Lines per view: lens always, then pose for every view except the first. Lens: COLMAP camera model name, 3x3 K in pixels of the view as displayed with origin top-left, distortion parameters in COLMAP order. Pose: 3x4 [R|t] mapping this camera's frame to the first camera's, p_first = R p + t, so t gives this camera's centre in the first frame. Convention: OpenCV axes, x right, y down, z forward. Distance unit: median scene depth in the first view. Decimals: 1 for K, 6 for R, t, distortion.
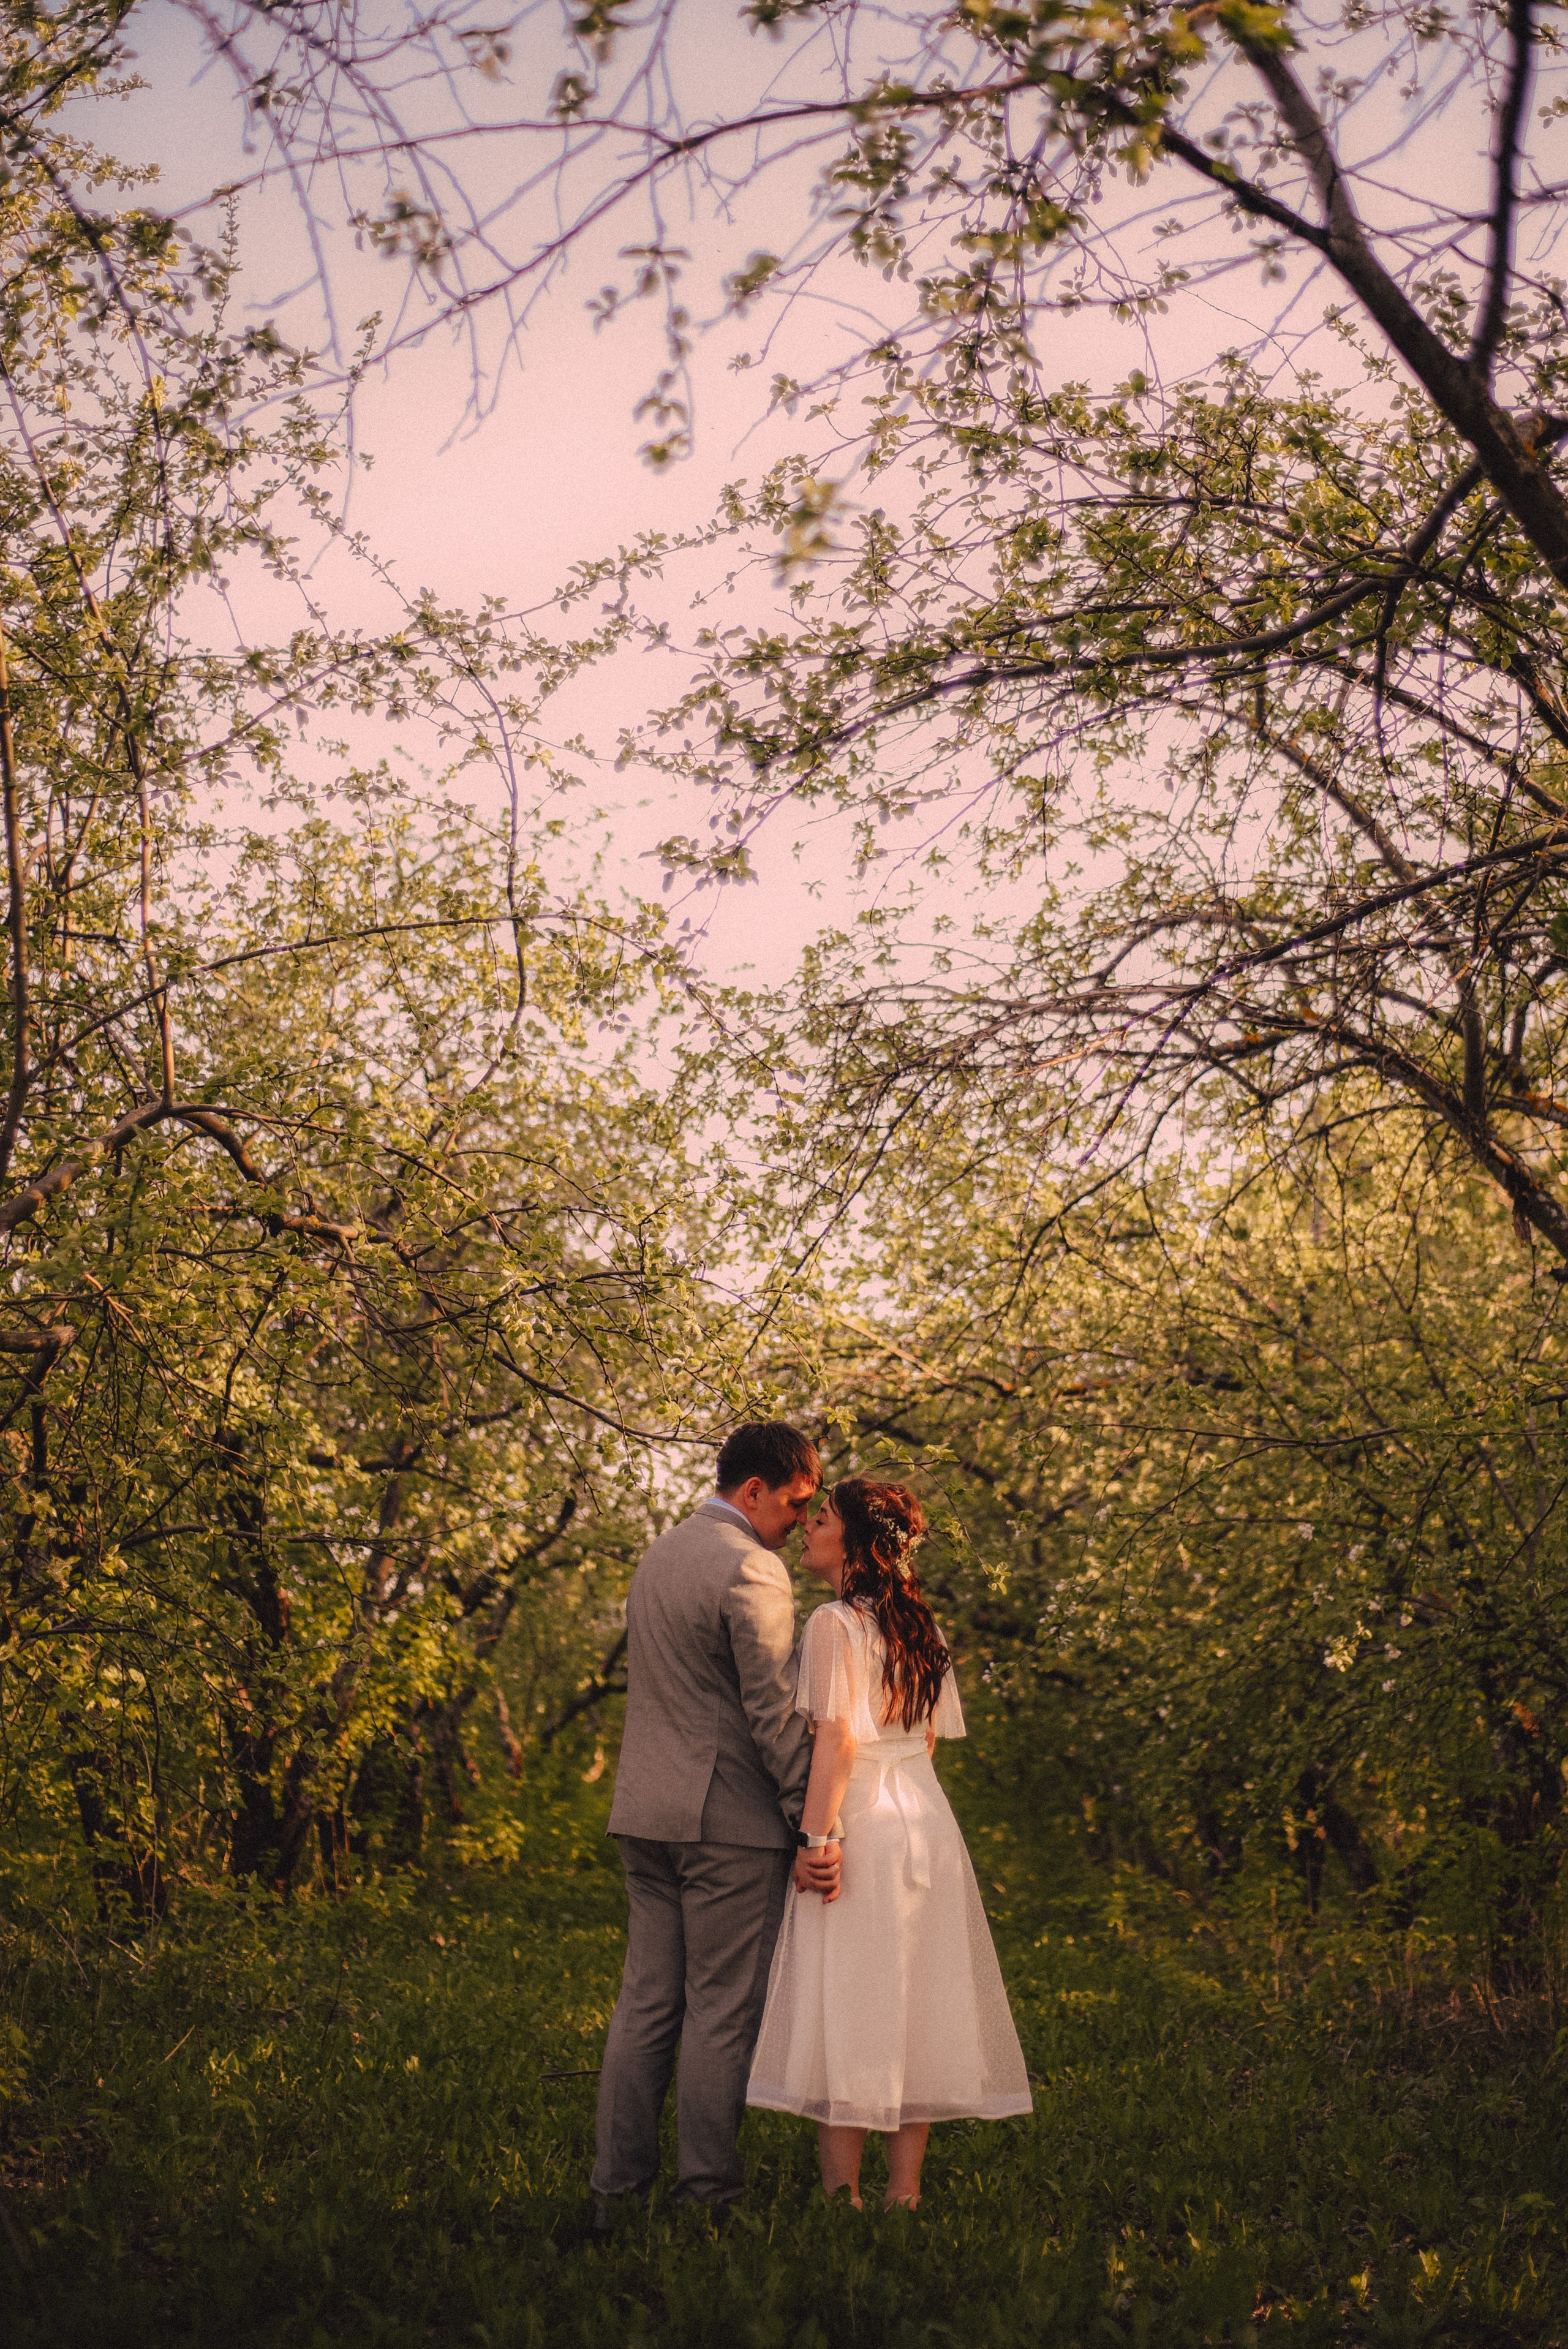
lens RADIAL K [[3380.3, 0, 775.3], [0, 3380.3, 1172.9], [0, 0, 1]] dist [0.342748, -0.025727]
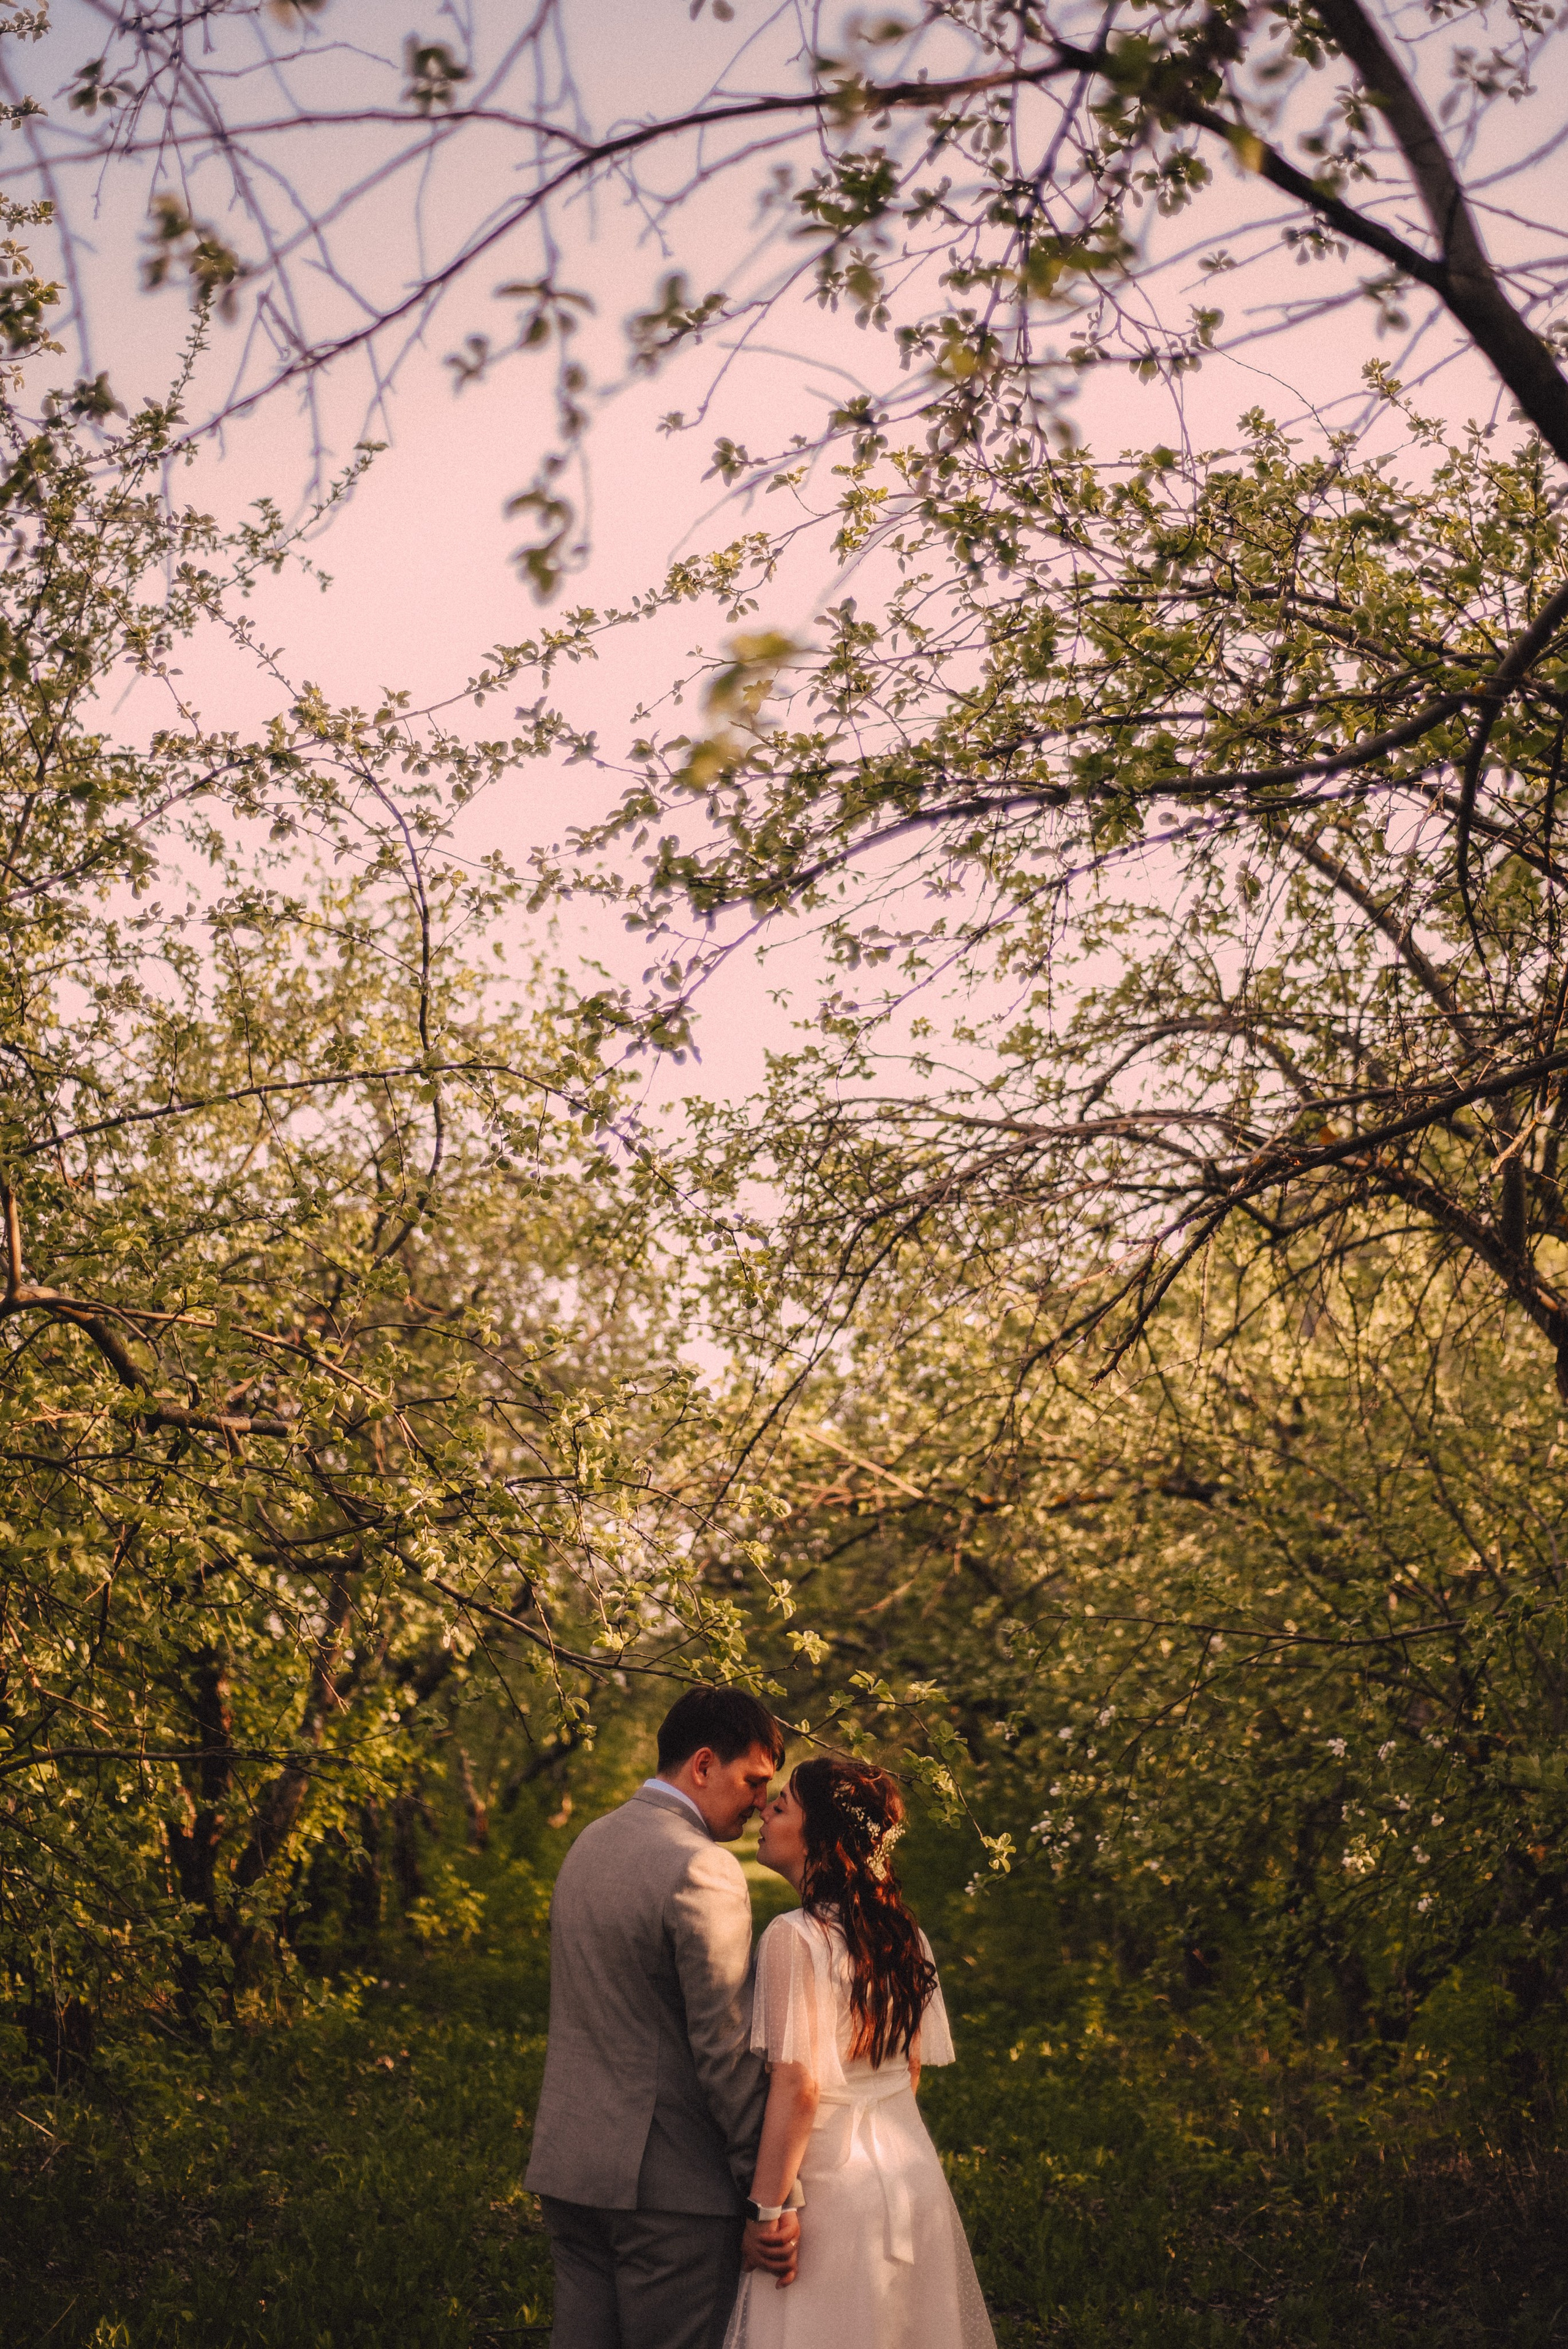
lens RADIAL K [[3335.1, 0, 753.7], [0, 3335.1, 1182.5], [0, 0, 1]] dist [0.007933, 1.960286]
pose [[0.999994, 0.003210, 0.001458, 0.006108], [-0.003205, 0.999988, -0.003835, -0.049090], [-0.001471, 0.003830, 0.999992, 0.189039]]
